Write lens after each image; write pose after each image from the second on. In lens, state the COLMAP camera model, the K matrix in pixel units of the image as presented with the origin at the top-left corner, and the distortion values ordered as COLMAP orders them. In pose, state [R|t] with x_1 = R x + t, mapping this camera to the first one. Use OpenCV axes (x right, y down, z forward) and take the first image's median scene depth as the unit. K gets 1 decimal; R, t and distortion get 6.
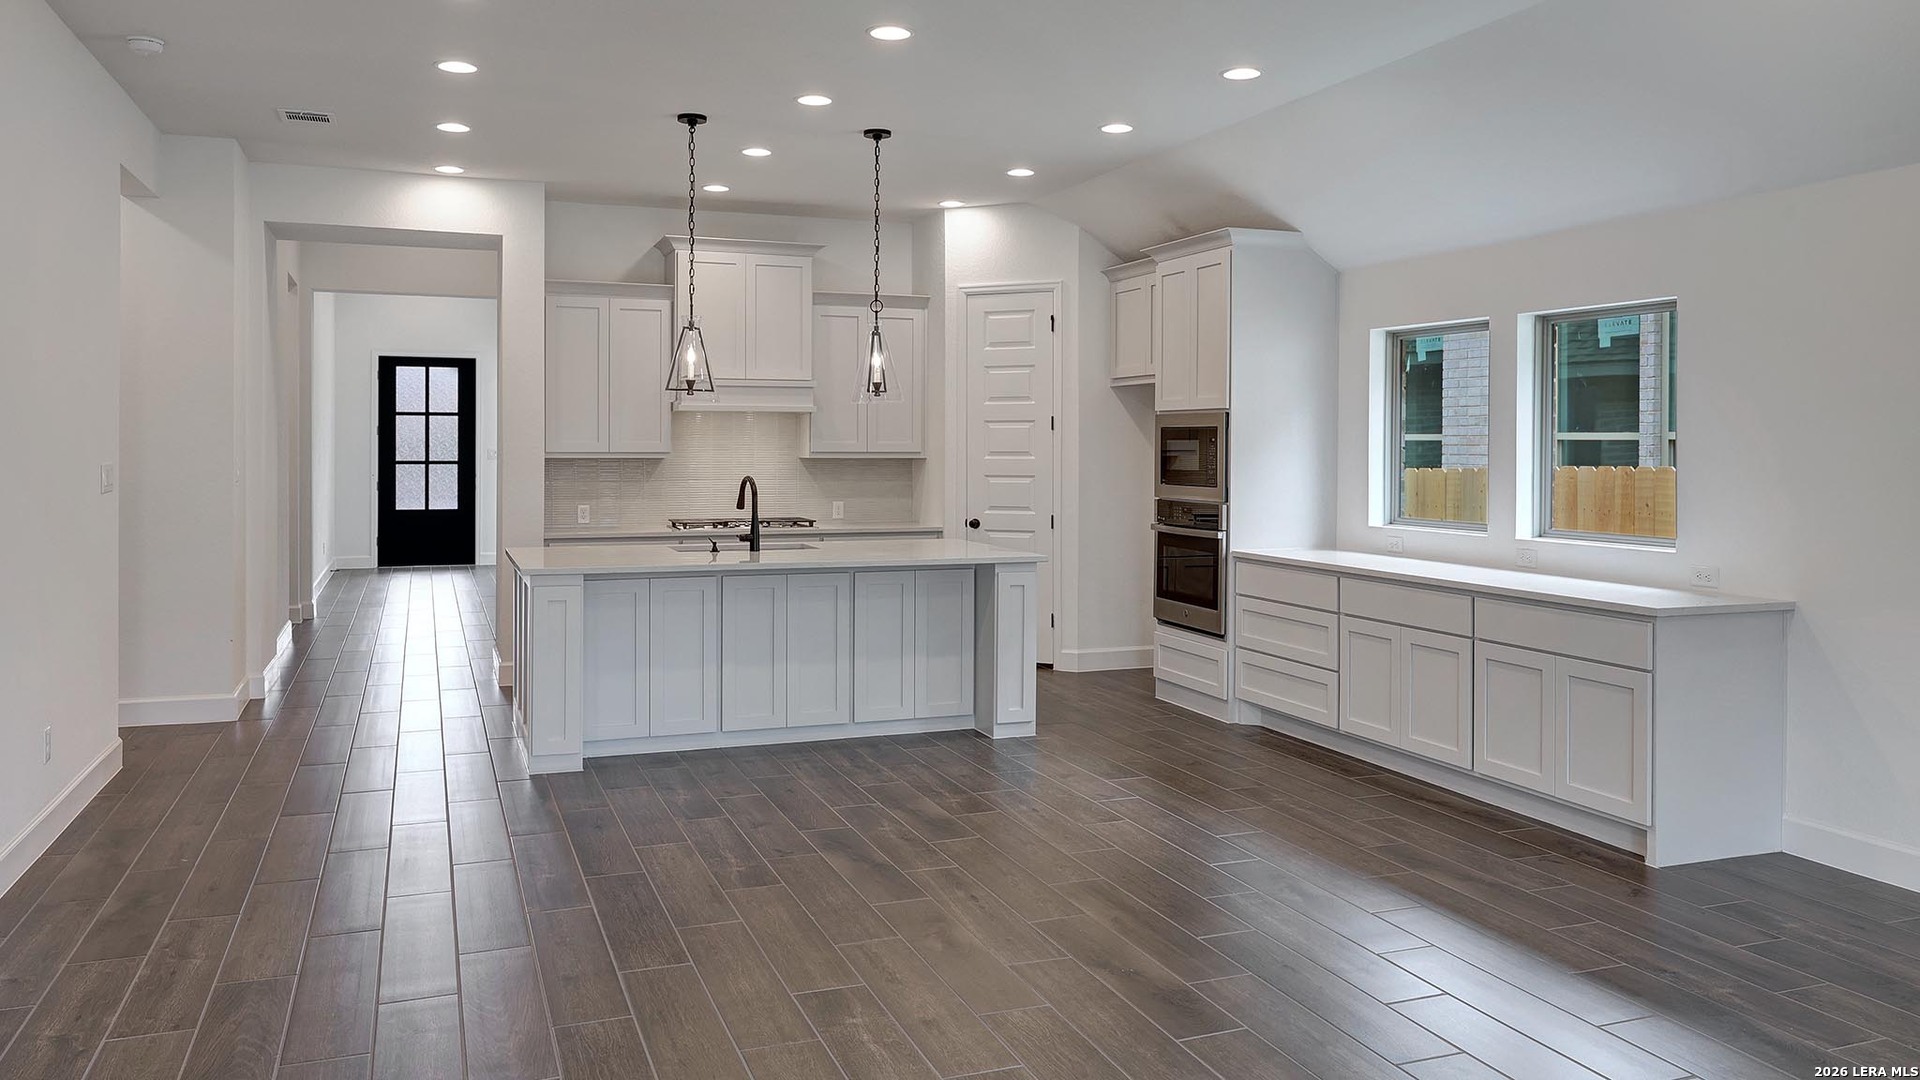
lens RADIAL K [[1370.4, 0, 959.2], [0, 1370.4, 536.6], [0, 0, 1]] dist [0.006144, -0.000093]
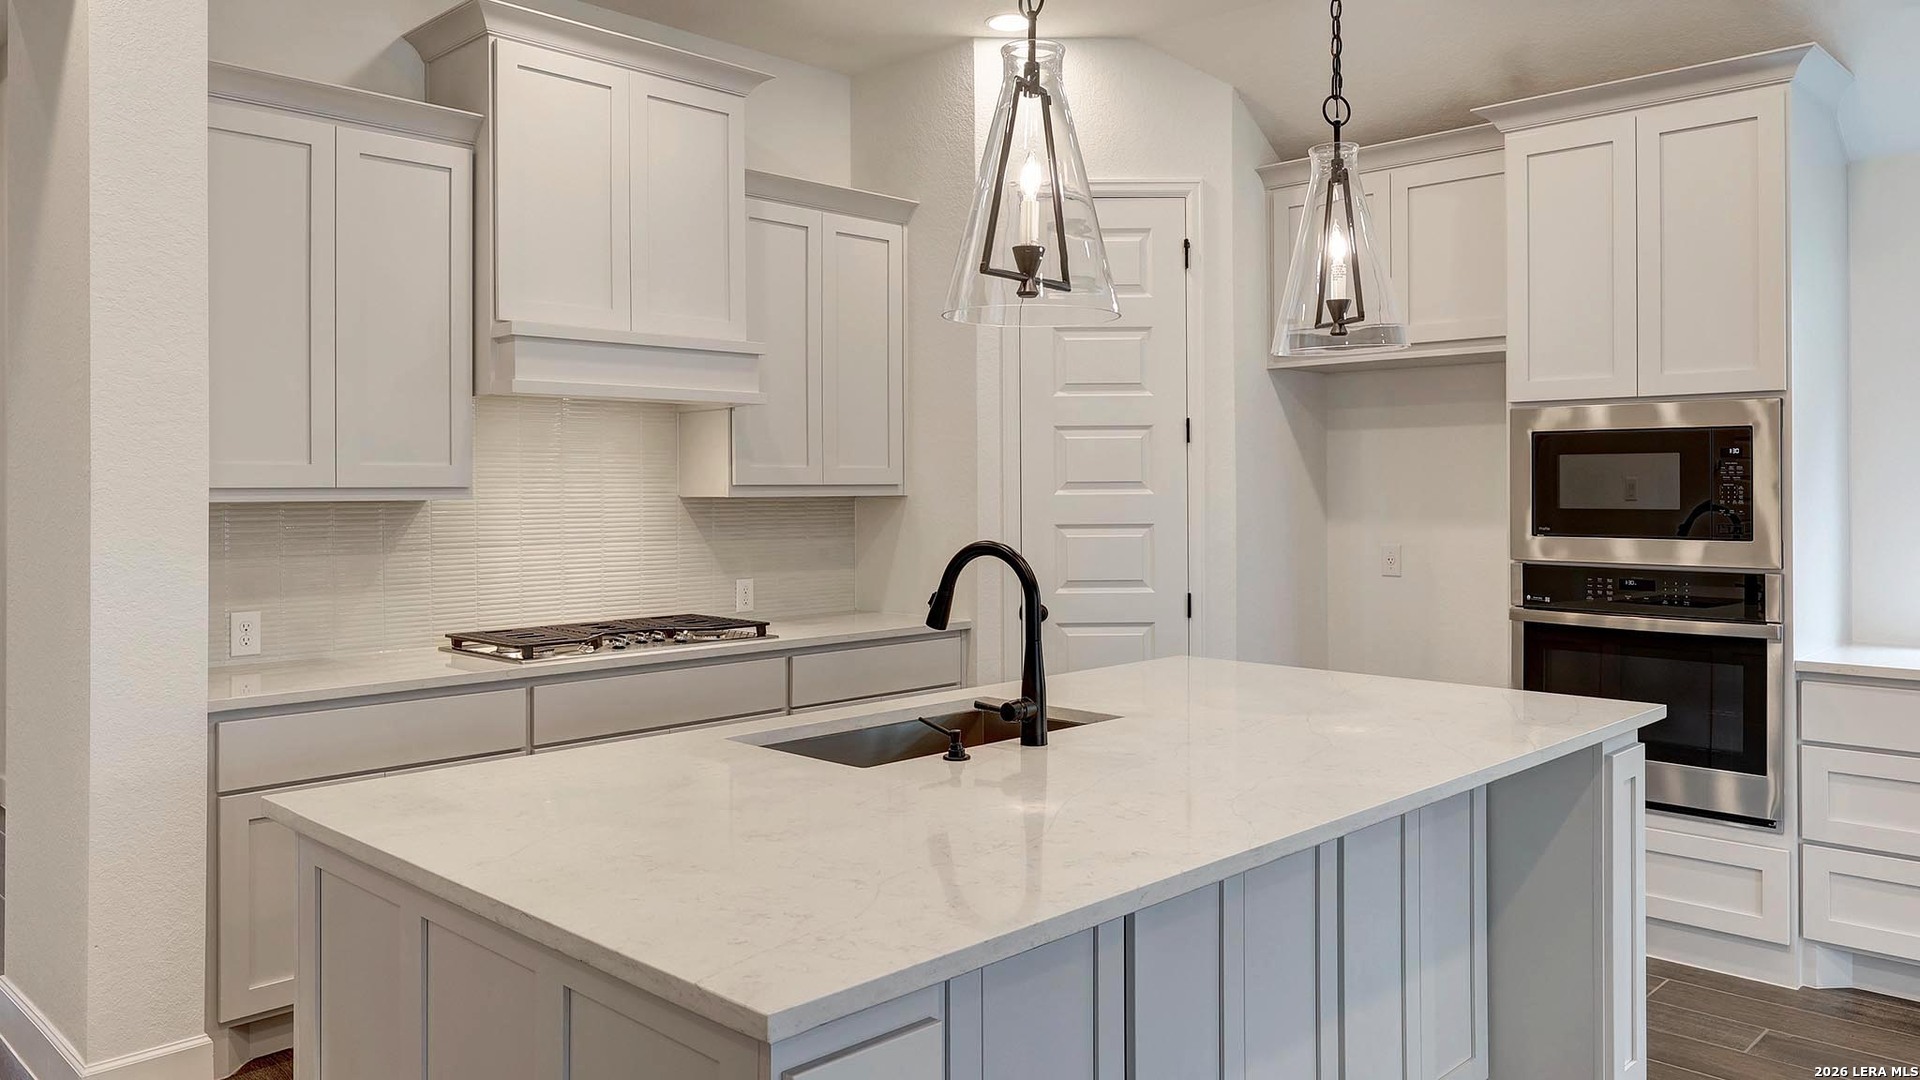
lens RADIAL K [[1370.4, 0, 960.3], [0, 1370.4, 536.6], [0, 0, 1]] dist [0.006144, -0.000093]
pose [[0.910607, -0.022334, 0.412670, -0.282727], [0.034757, 0.999140, -0.022621, -0.033351], [-0.411809, 0.034942, 0.910600, 0.591354]]
